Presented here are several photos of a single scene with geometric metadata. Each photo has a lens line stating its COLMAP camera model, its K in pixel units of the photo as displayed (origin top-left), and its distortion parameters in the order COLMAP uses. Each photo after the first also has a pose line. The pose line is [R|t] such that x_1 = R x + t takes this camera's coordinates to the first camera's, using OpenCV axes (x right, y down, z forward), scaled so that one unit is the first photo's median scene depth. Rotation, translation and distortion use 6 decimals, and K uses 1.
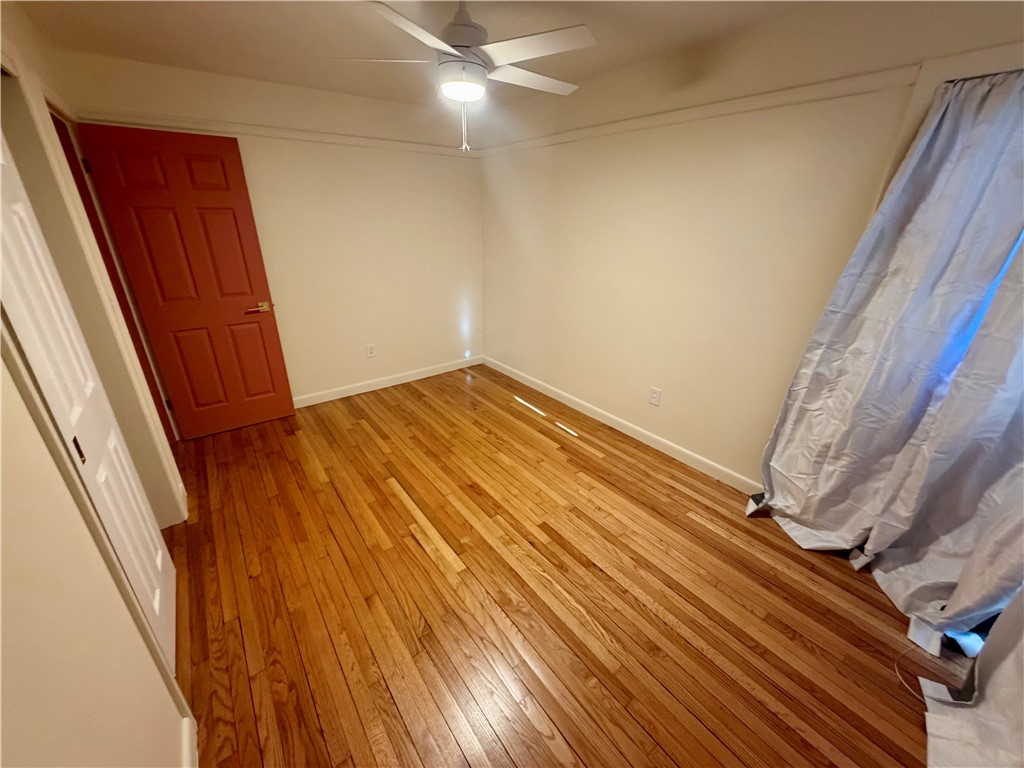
lens RADIAL K [[411.4, 0, 512.0], [0, 411.4, 384.0], [0, 0, 1]] dist [0.000659, -0.000140]
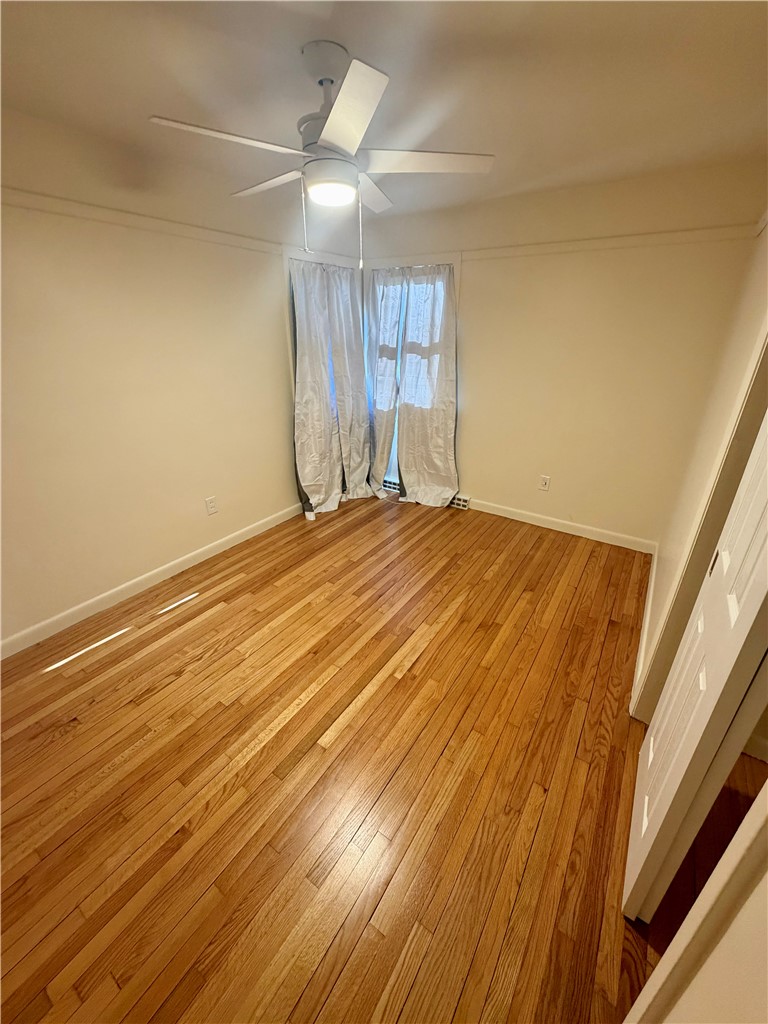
lens RADIAL K [[411.4, 0, 384.0], [0, 411.4, 512.0], [0, 0, 1]] dist [0.000659, -0.000140]
pose [[-0.331062, -0.397790, 0.855664, -0.863000], [0.358475, 0.785795, 0.504006, -0.406432], [-0.872865, 0.473591, -0.117549, 0.959252]]
